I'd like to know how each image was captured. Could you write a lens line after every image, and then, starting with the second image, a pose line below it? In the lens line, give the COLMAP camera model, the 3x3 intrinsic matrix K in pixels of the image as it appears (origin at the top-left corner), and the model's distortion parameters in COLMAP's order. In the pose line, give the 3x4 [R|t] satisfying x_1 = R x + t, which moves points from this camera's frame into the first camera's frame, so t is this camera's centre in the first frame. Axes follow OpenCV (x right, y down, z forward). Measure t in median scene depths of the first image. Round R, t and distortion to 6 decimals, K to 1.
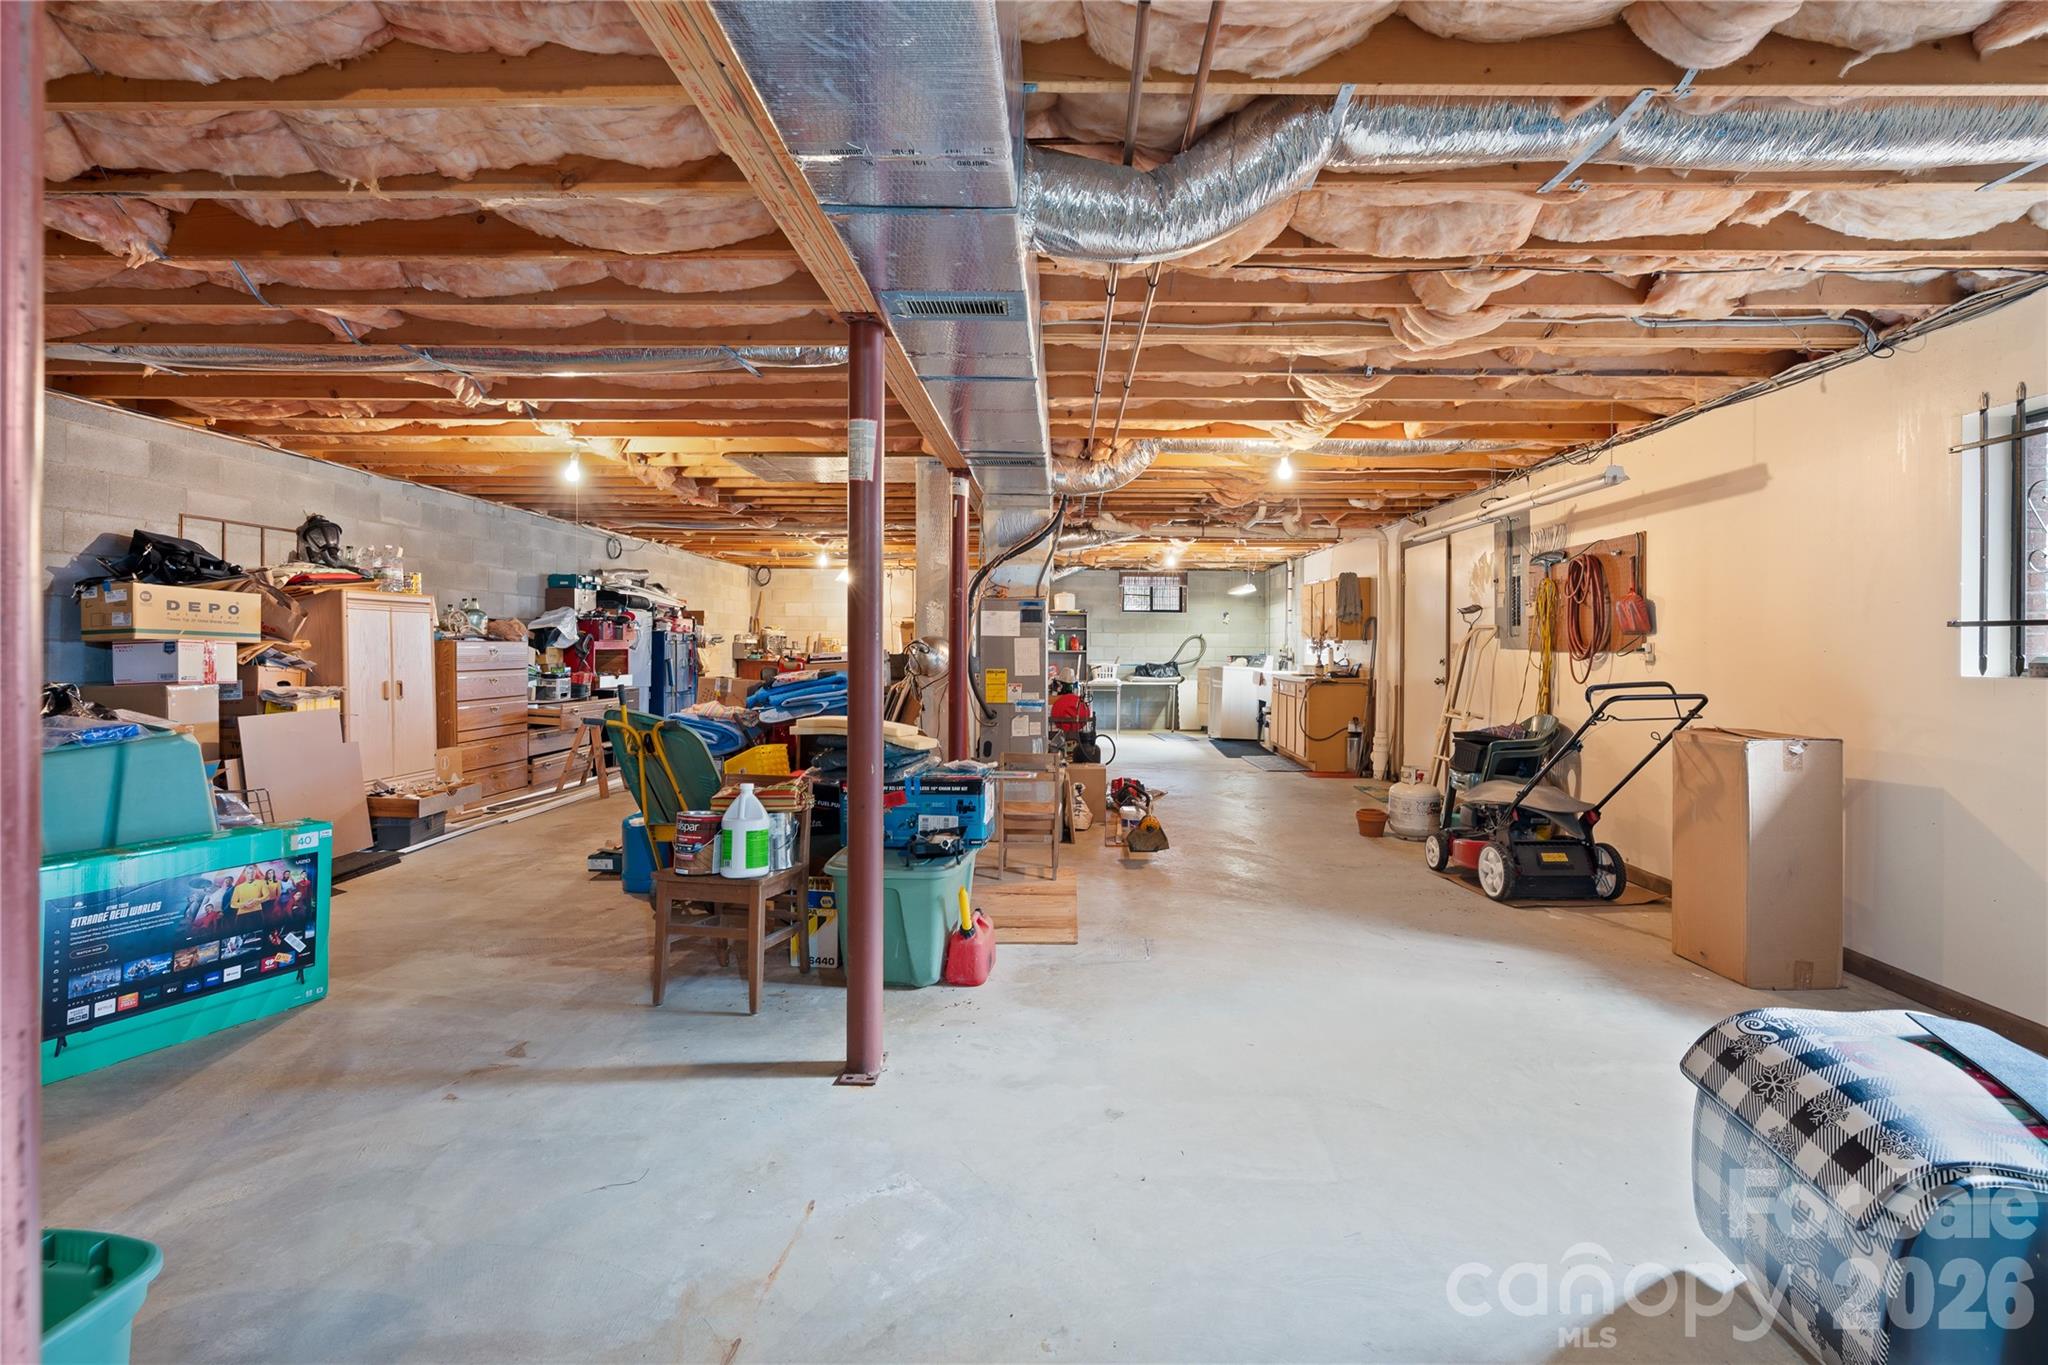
lens RADIAL K [[962.6, 0, 1037.4], [0, 962.6, 653.4], [0, 0, 1]] dist [-0.004496, -0.000088]
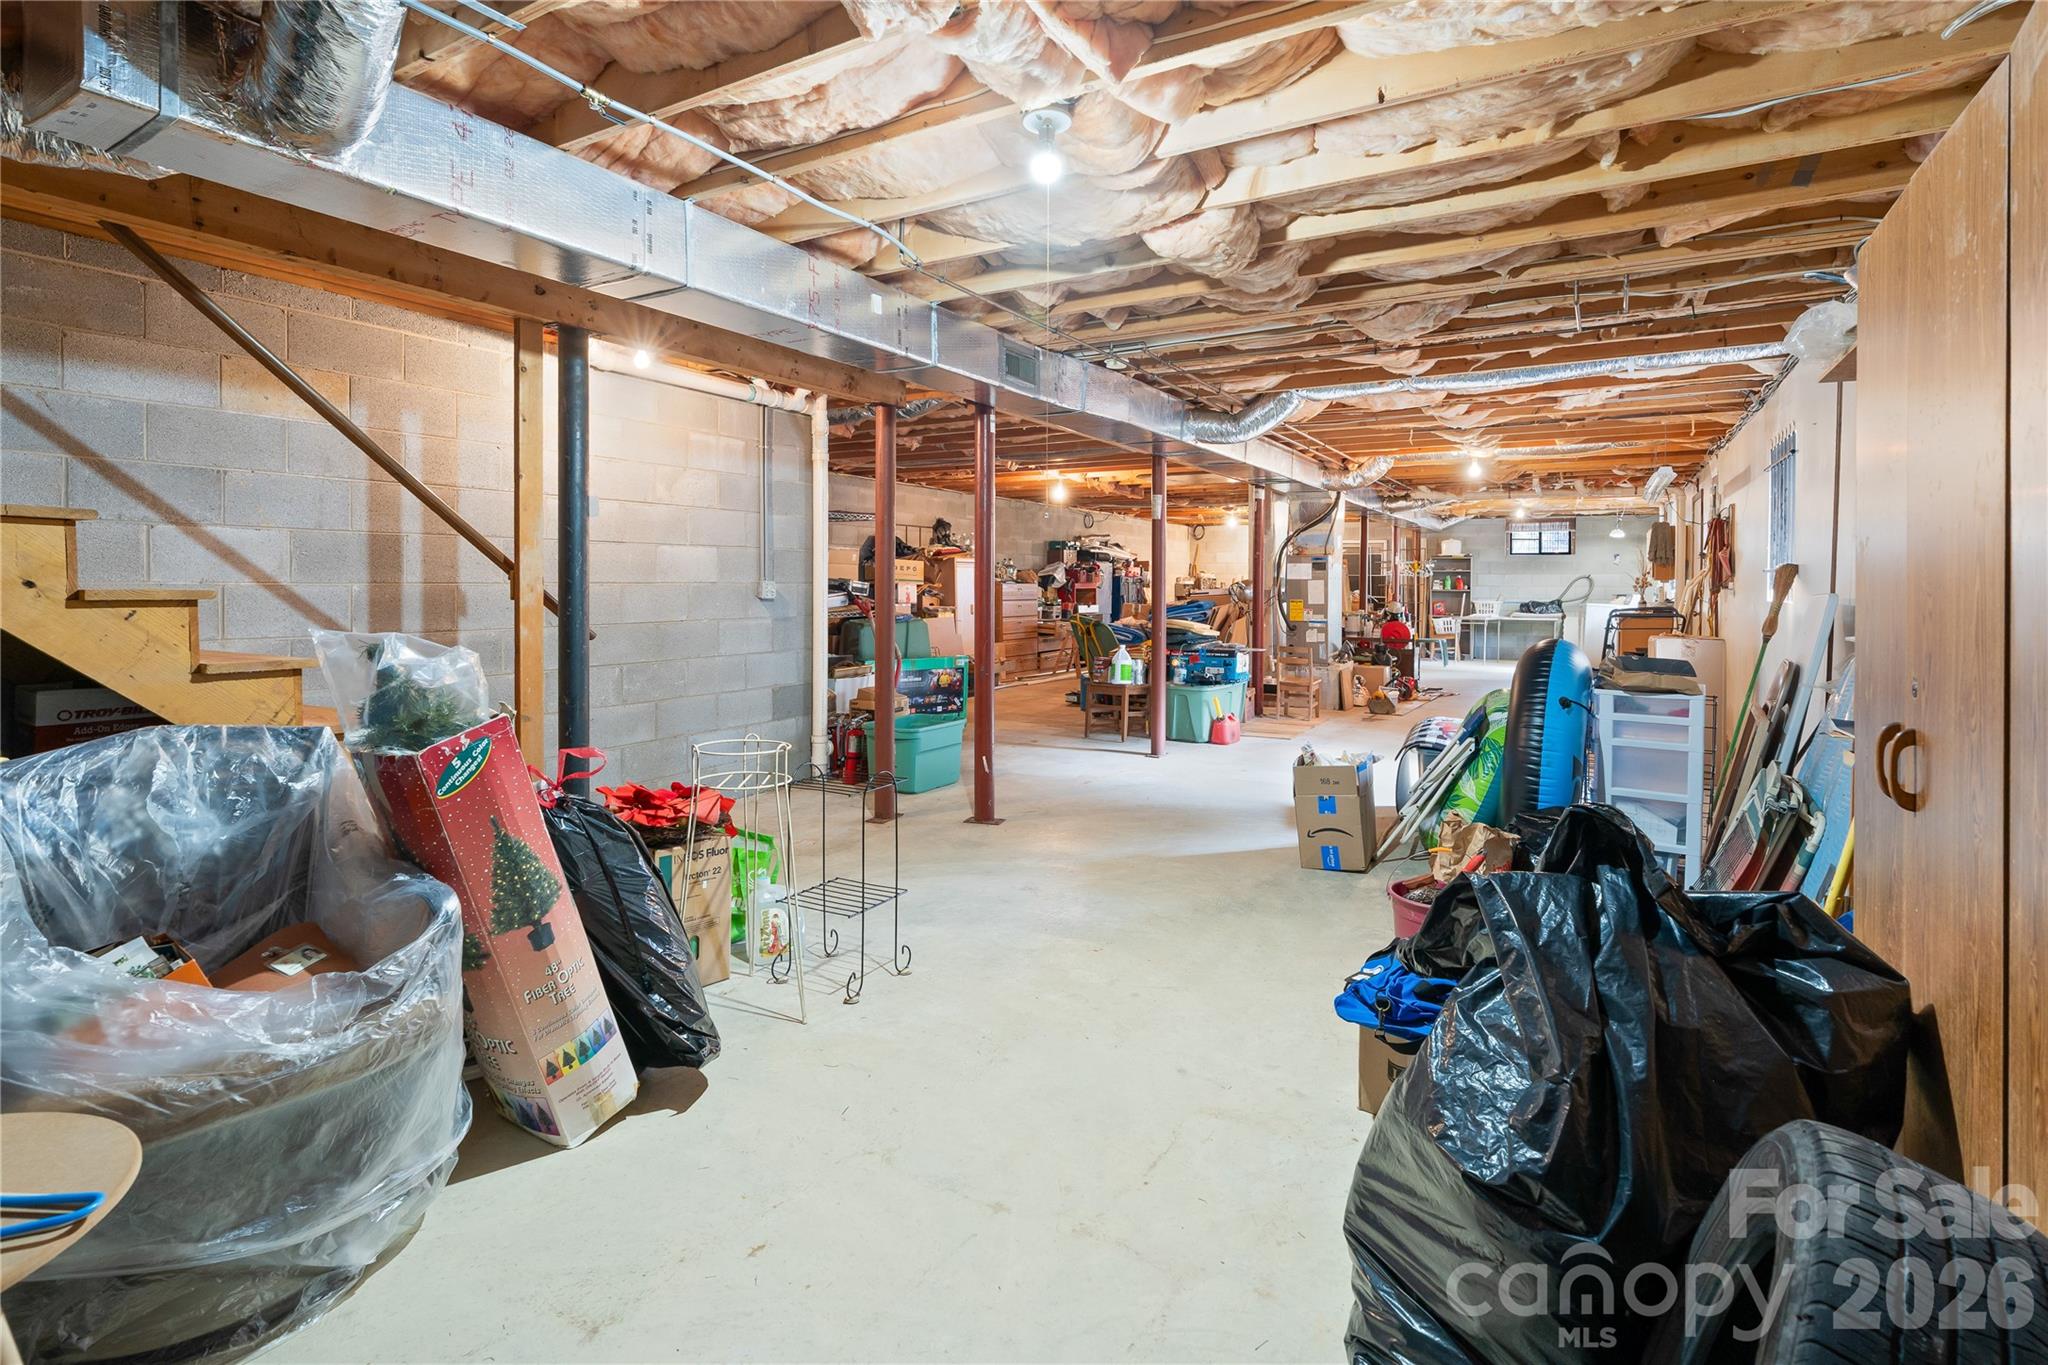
lens RADIAL K [[962.6, 0, 1002.9], [0, 962.6, 600.3], [0, 0, 1]] dist [-0.004496, -0.000088]
pose [[0.866444, 0.005273, -0.499247, 0.309013], [-0.002016, 0.999973, 0.007062, 0.006332], [0.499271, -0.005112, 0.866431, -0.586281]]
